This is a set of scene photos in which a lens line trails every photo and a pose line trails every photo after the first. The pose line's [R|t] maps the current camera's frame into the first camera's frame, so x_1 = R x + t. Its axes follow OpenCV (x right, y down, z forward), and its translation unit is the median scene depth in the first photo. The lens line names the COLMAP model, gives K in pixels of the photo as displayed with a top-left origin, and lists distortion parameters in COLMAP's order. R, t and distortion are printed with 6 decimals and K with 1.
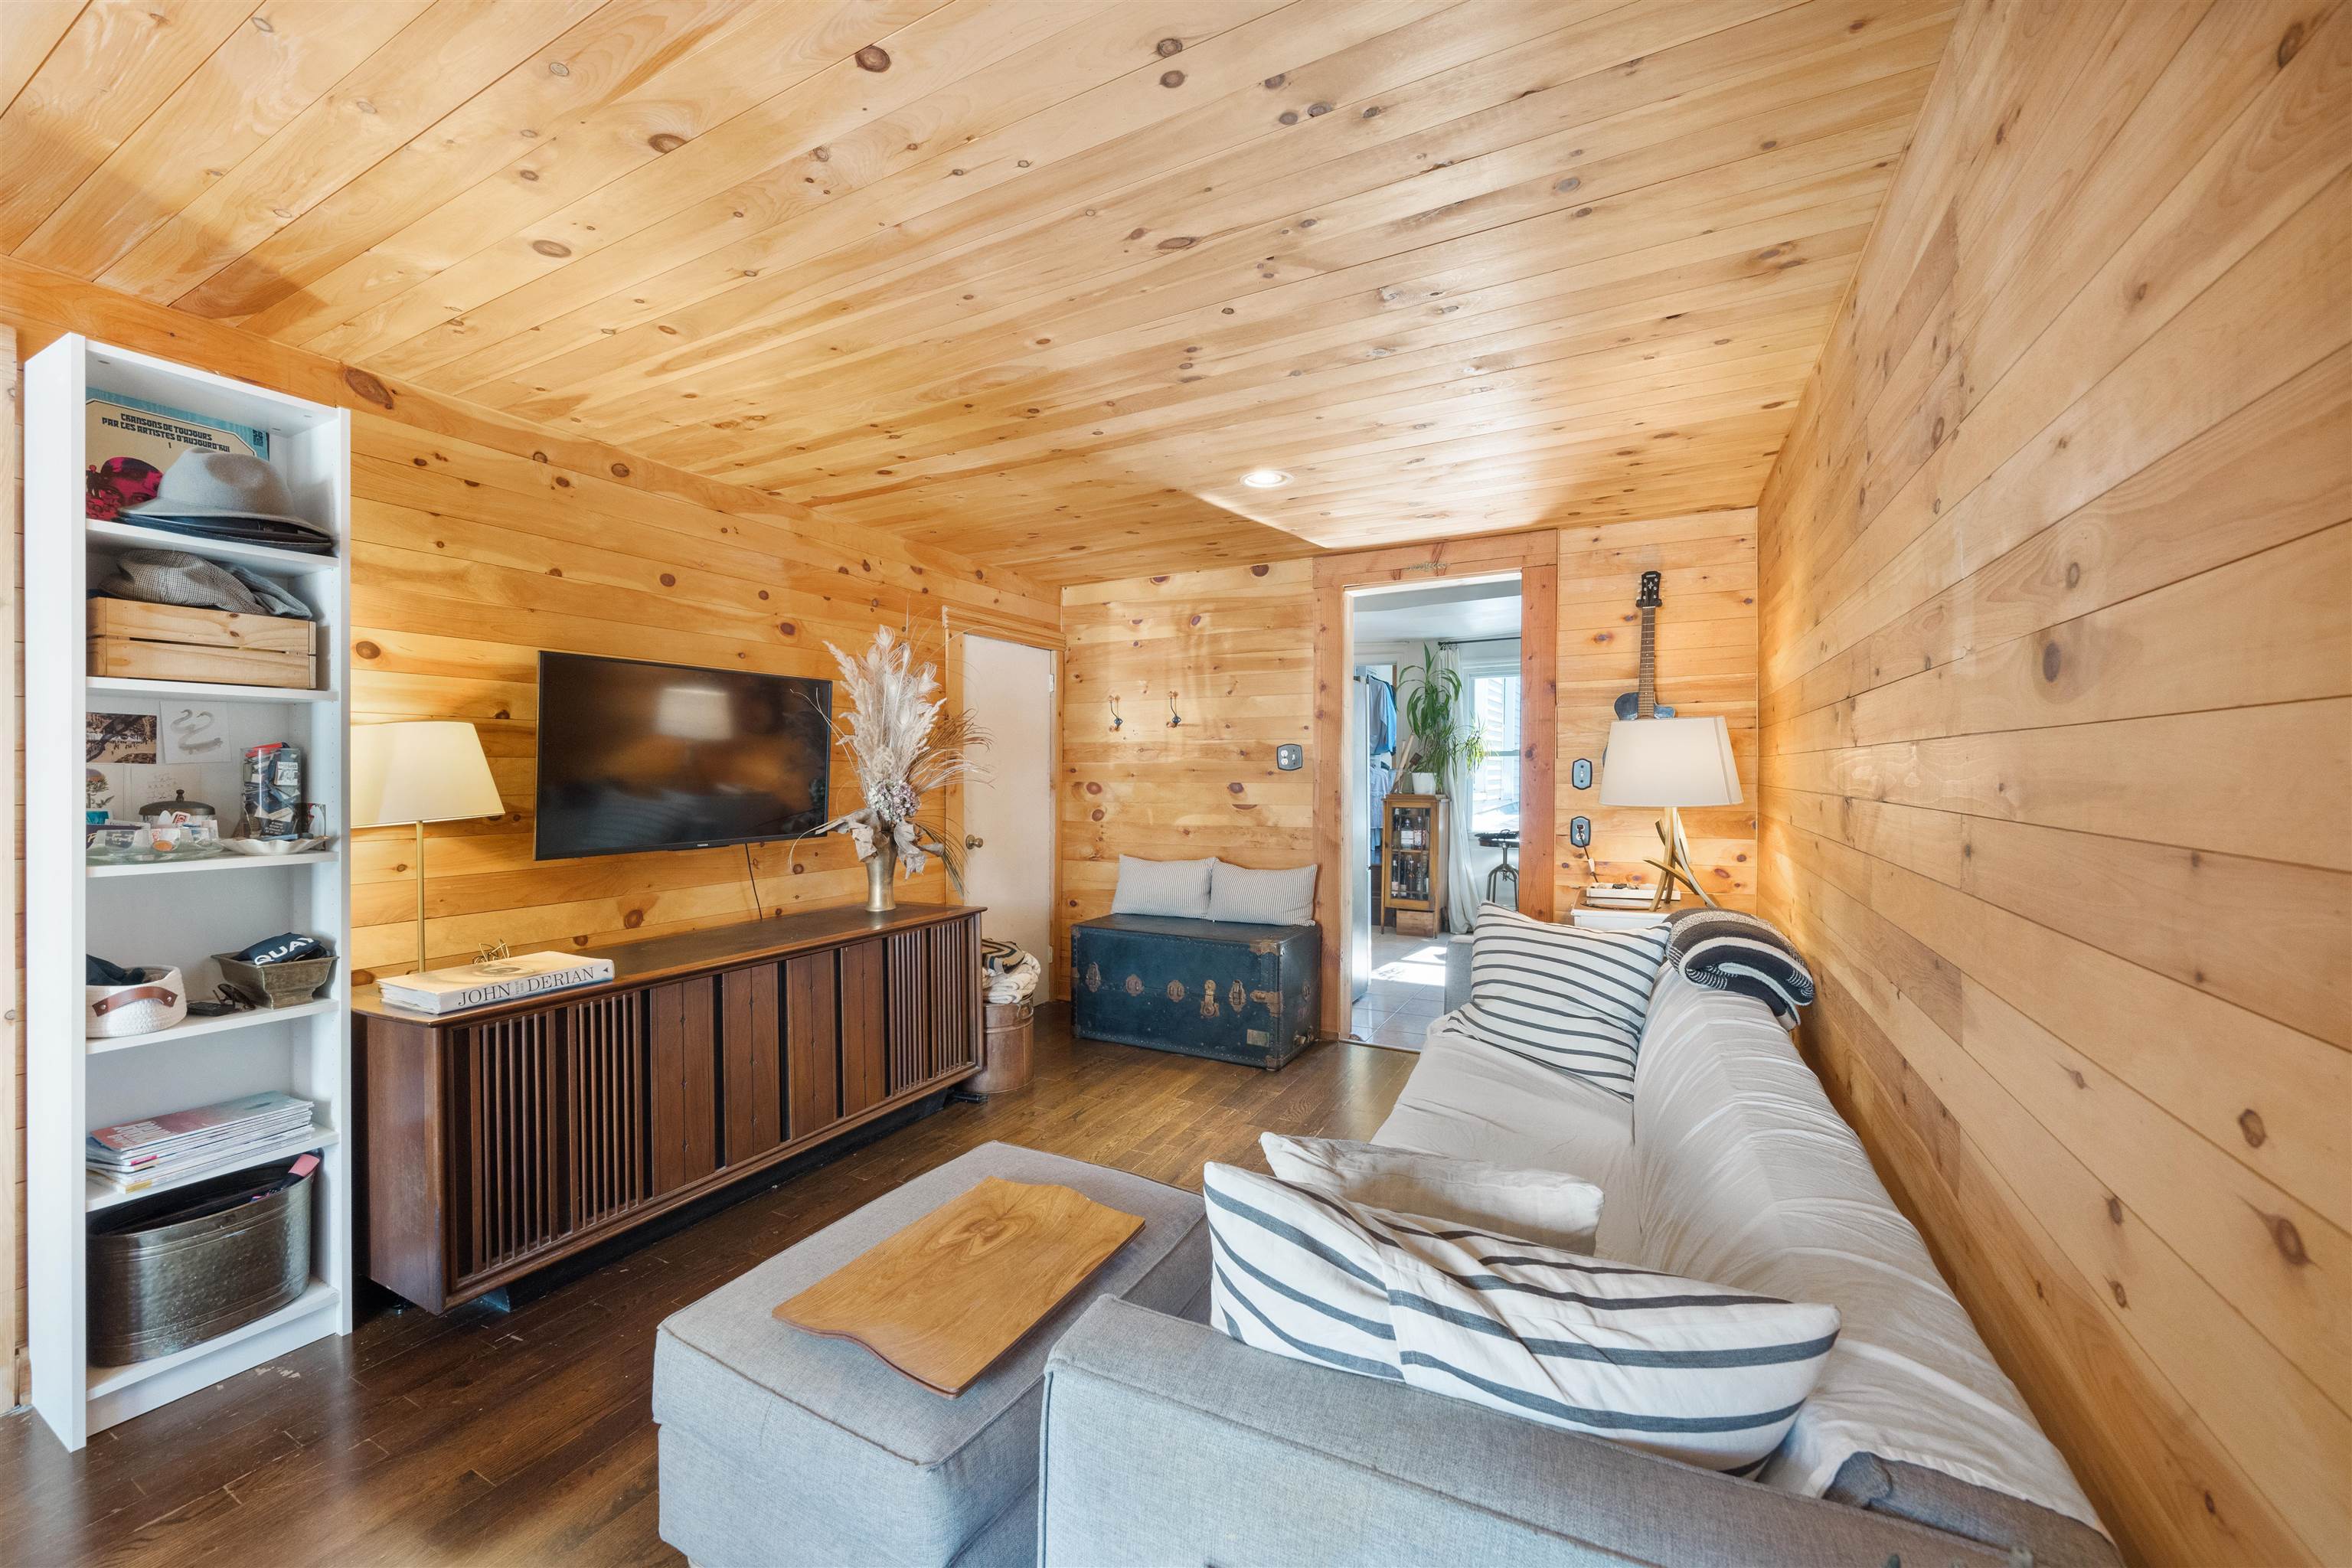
lens RADIAL K [[901.3, 0, 1175.8], [0, 901.3, 776.7], [0, 0, 1]] dist [-0.000758, -0.000023]
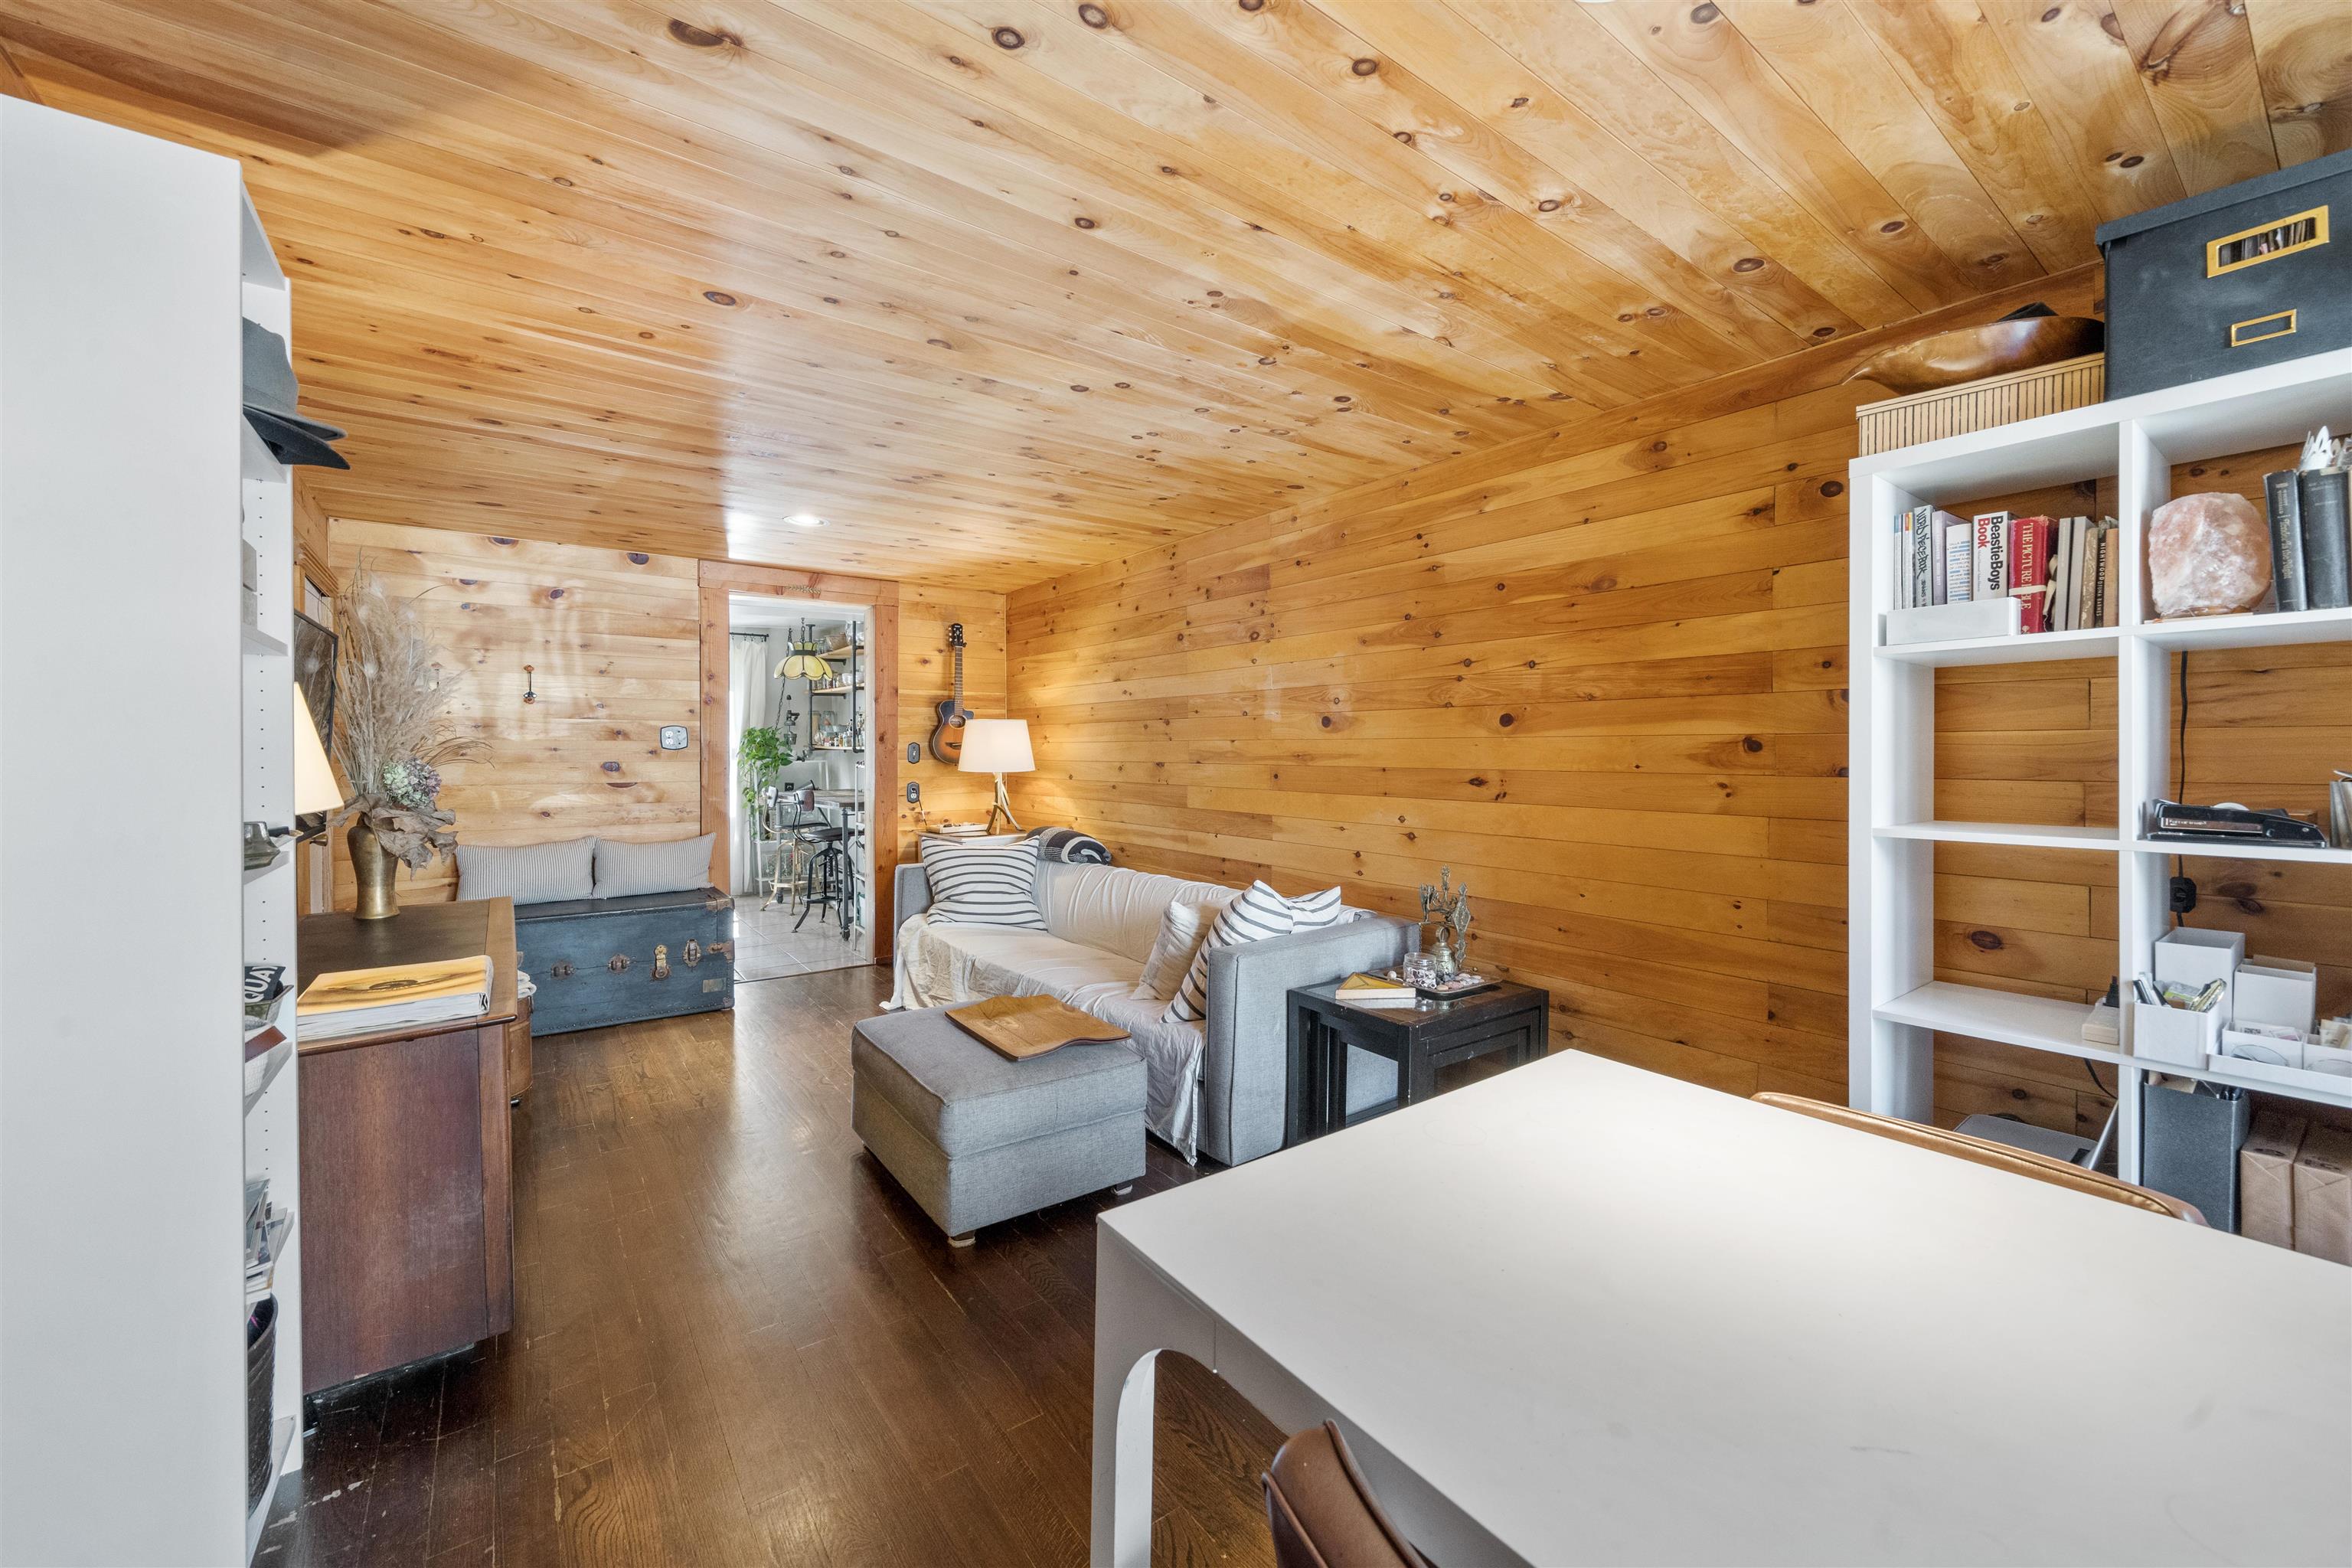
lens RADIAL K [[891.0, 0, 1173.0], [0, 891.0, 755.3], [0, 0, 1]] dist [-0.000563, -0.000007]
pose [[0.434852, -0.002106, 0.900499, -0.677913], [0.004076, 0.999992, 0.000370, 0.002041], [-0.900493, 0.003509, 0.434857, -0.009773]]
